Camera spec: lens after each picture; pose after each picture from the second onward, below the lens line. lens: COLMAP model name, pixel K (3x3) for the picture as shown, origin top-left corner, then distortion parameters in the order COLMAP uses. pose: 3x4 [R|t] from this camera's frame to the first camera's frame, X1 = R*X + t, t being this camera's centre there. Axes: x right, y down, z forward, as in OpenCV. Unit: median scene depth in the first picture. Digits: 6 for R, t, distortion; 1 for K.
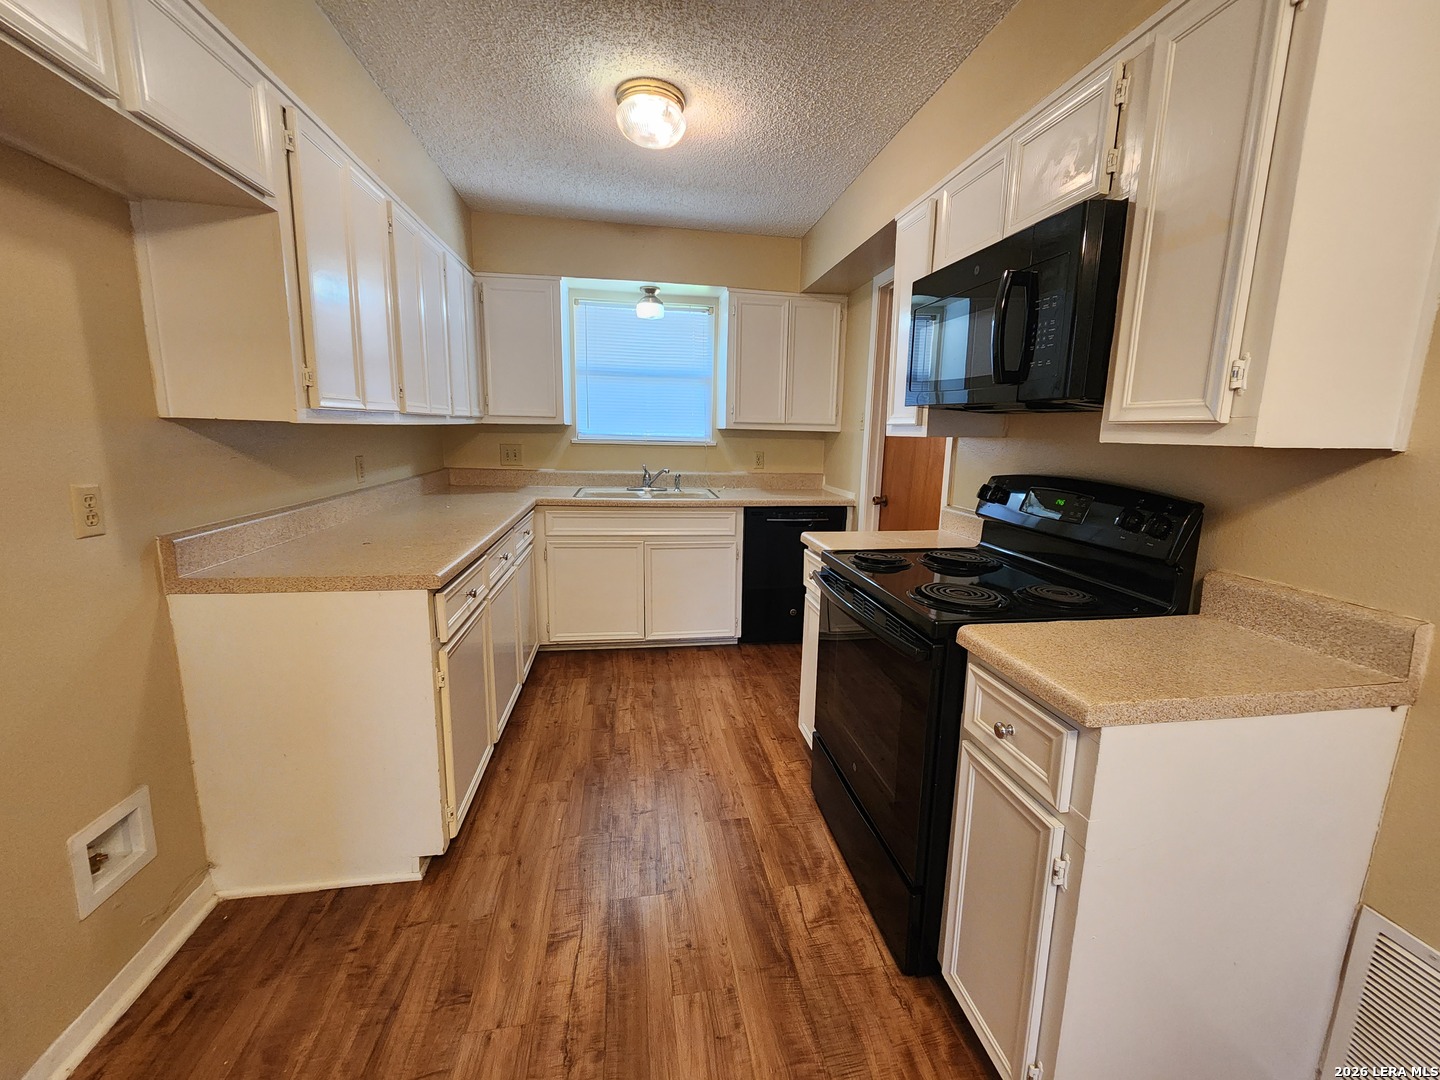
lens RADIAL K [[590.4, 0, 726.9], [0, 590.4, 530.8], [0, 0, 1]] dist [0.006105, -0.002868]
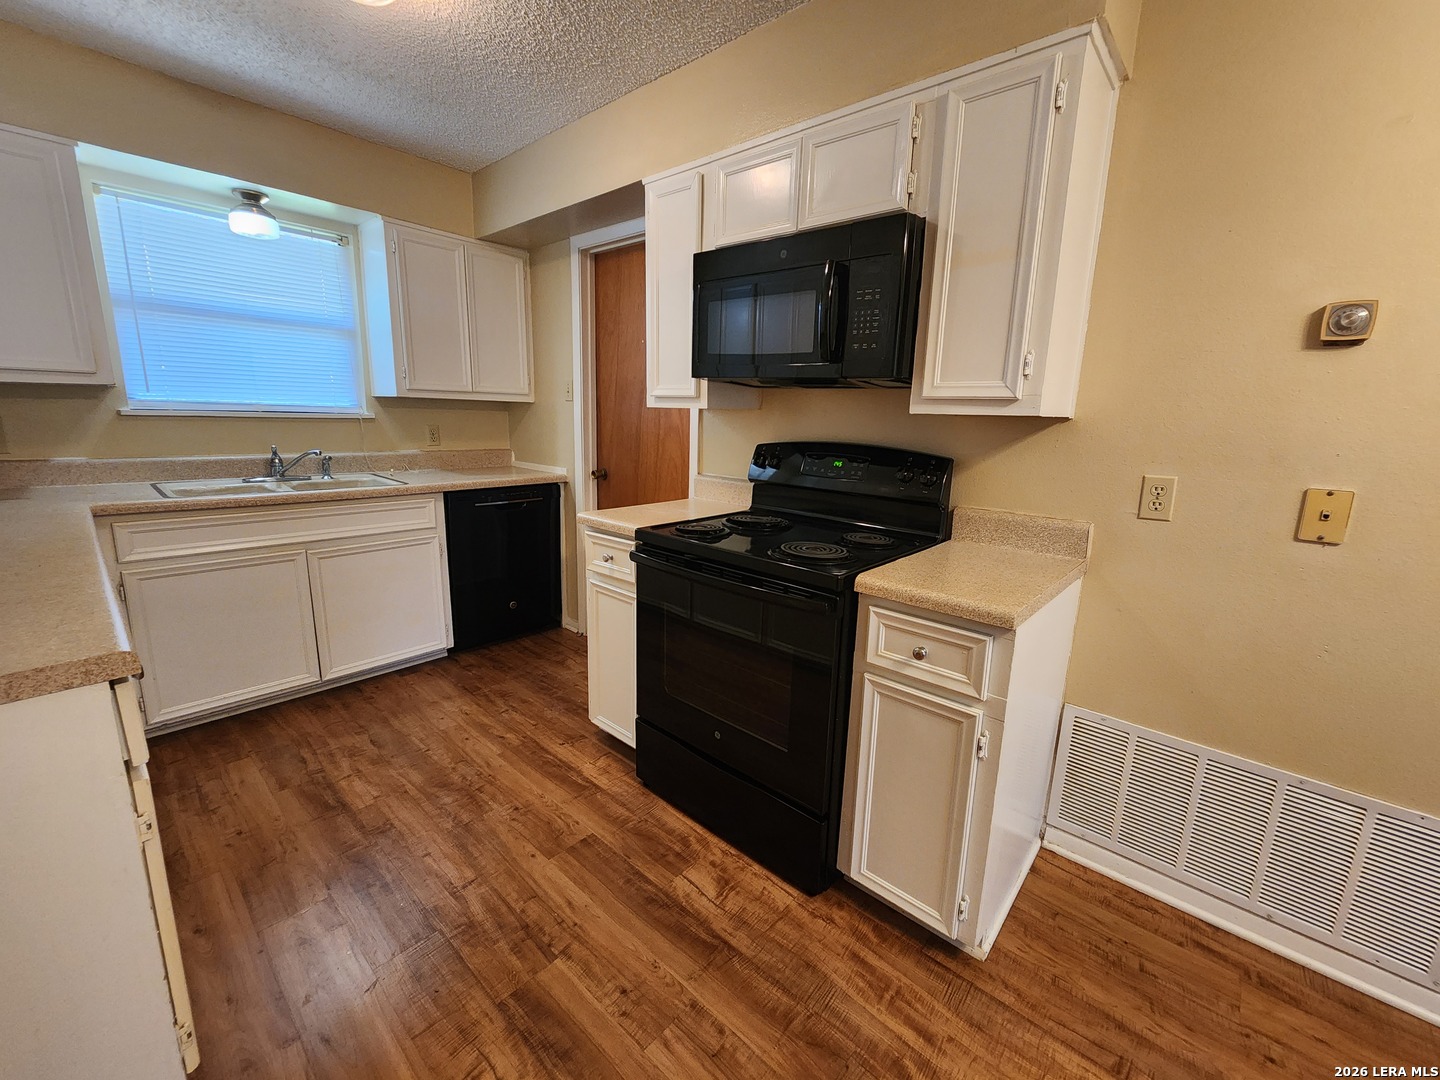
lens RADIAL K [[590.4, 0, 734.3], [0, 590.4, 530.5], [0, 0, 1]] dist [0.006105, -0.002868]
pose [[0.776981, -0.121036, 0.617780, -0.353207], [0.093644, 0.992647, 0.076703, -0.025674], [-0.622521, -0.001745, 0.782601, 0.190640]]
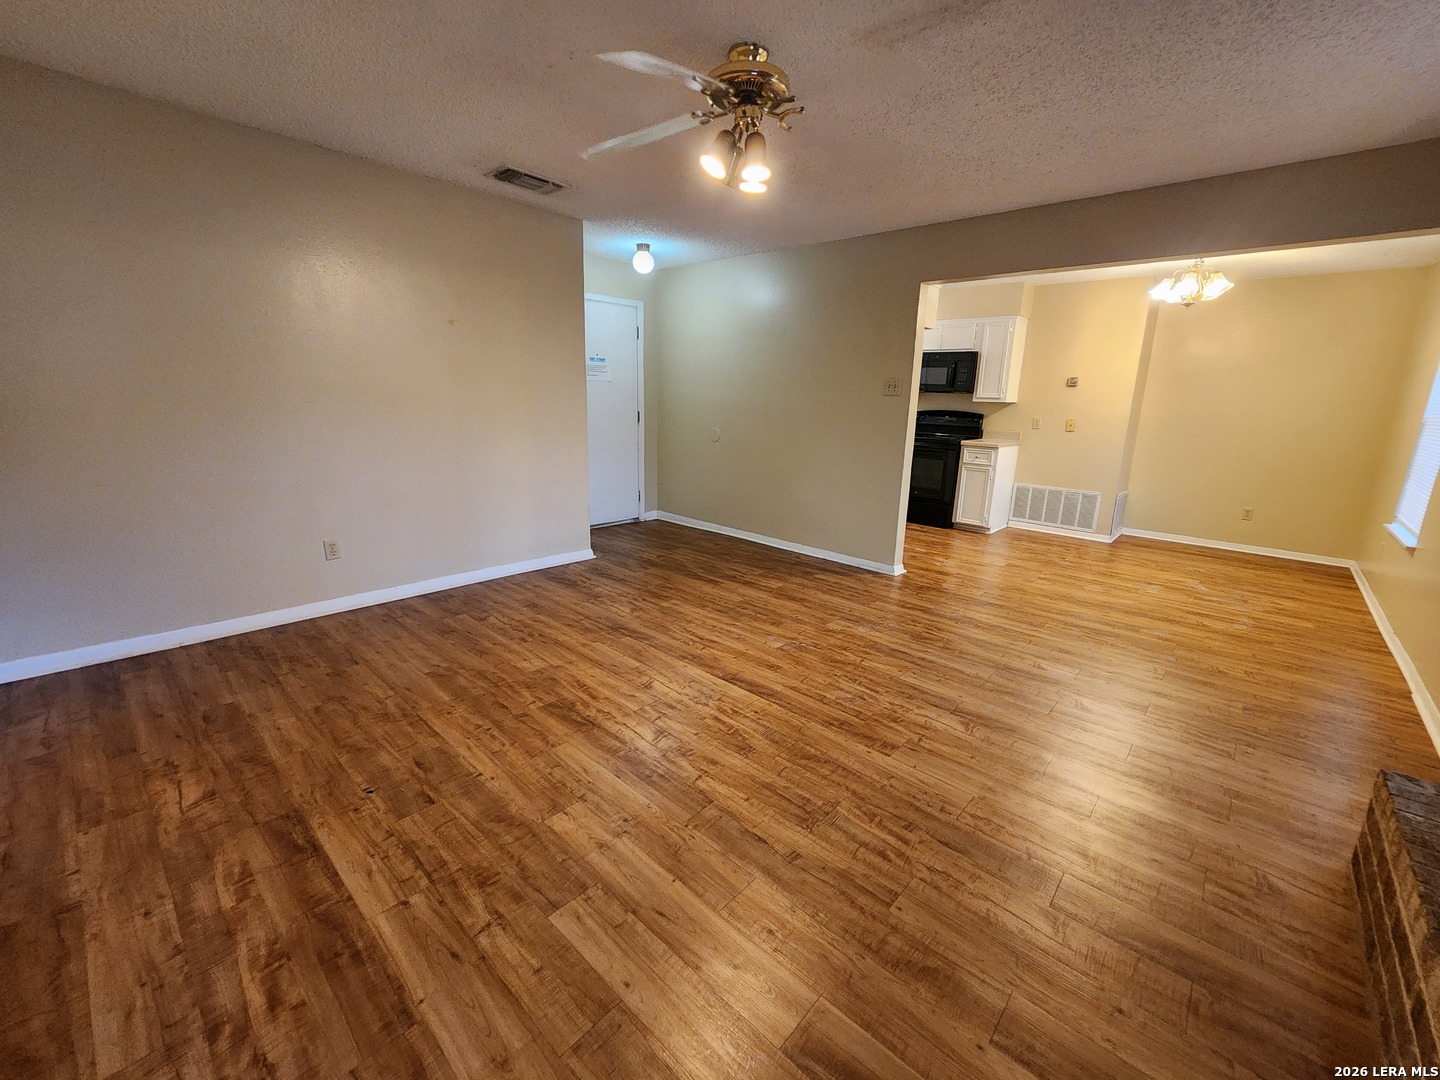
lens RADIAL K [[590.4, 0, 735.0], [0, 590.4, 529.1], [0, 0, 1]] dist [0.006105, -0.002868]
pose [[0.785108, -0.132739, 0.604968, -2.905650], [0.089503, 0.990827, 0.101248, 0.161328], [-0.612858, -0.025344, 0.789786, -1.194749]]
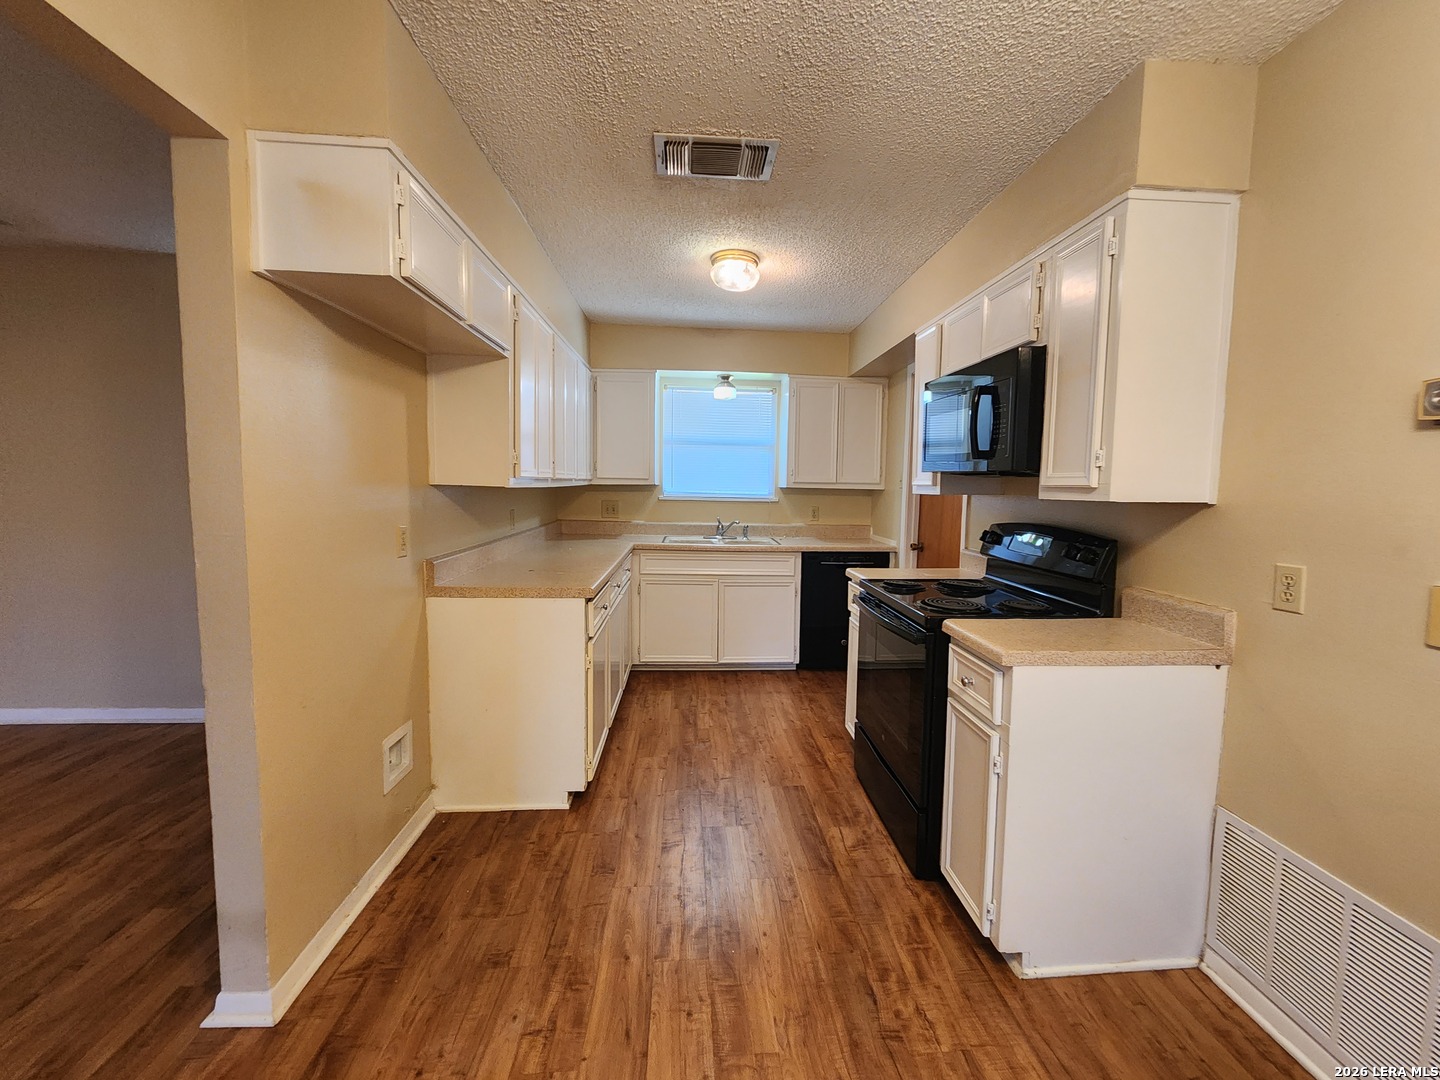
lens RADIAL K [[590.4, 0, 729.9], [0, 590.4, 530.5], [0, 0, 1]] dist [0.006105, -0.002868]
pose [[0.995569, 0.002772, -0.093991, -0.006465], [-0.011568, 0.995583, -0.093171, 0.060226], [0.093317, 0.093846, 0.991204, -0.419419]]
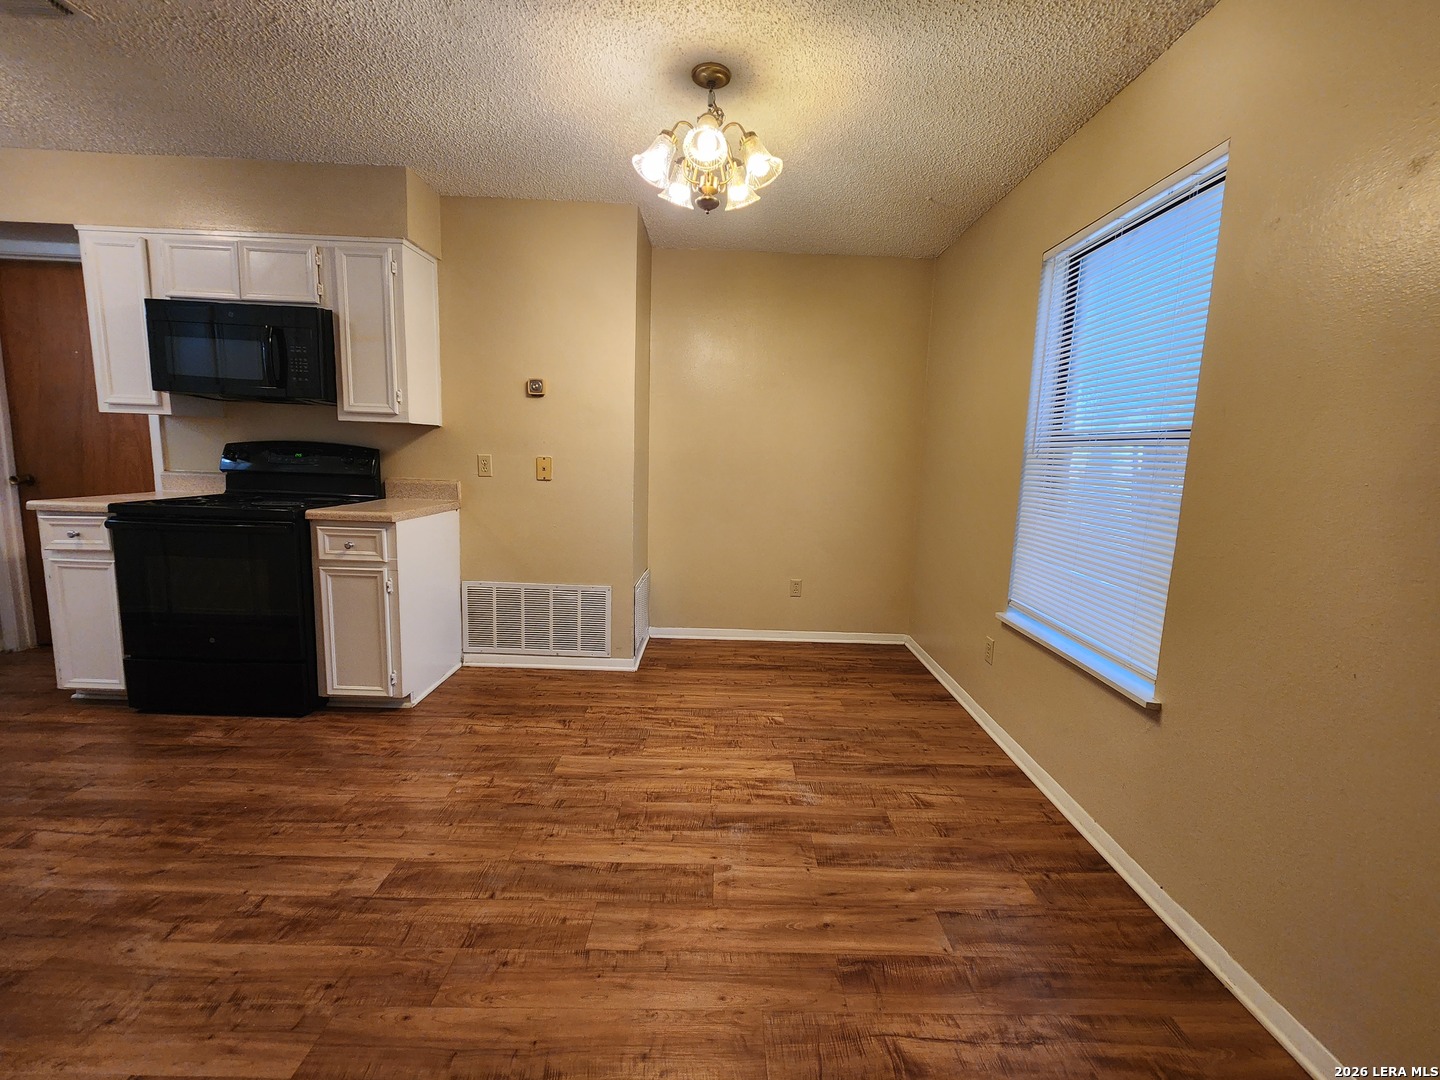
lens RADIAL K [[590.4, 0, 734.6], [0, 590.4, 532.3], [0, 0, 1]] dist [0.006105, -0.002868]
pose [[0.159587, -0.147026, 0.976174, -0.980405], [0.135654, 0.982732, 0.125837, 0.131374], [-0.977819, 0.112340, 0.176775, -0.555935]]
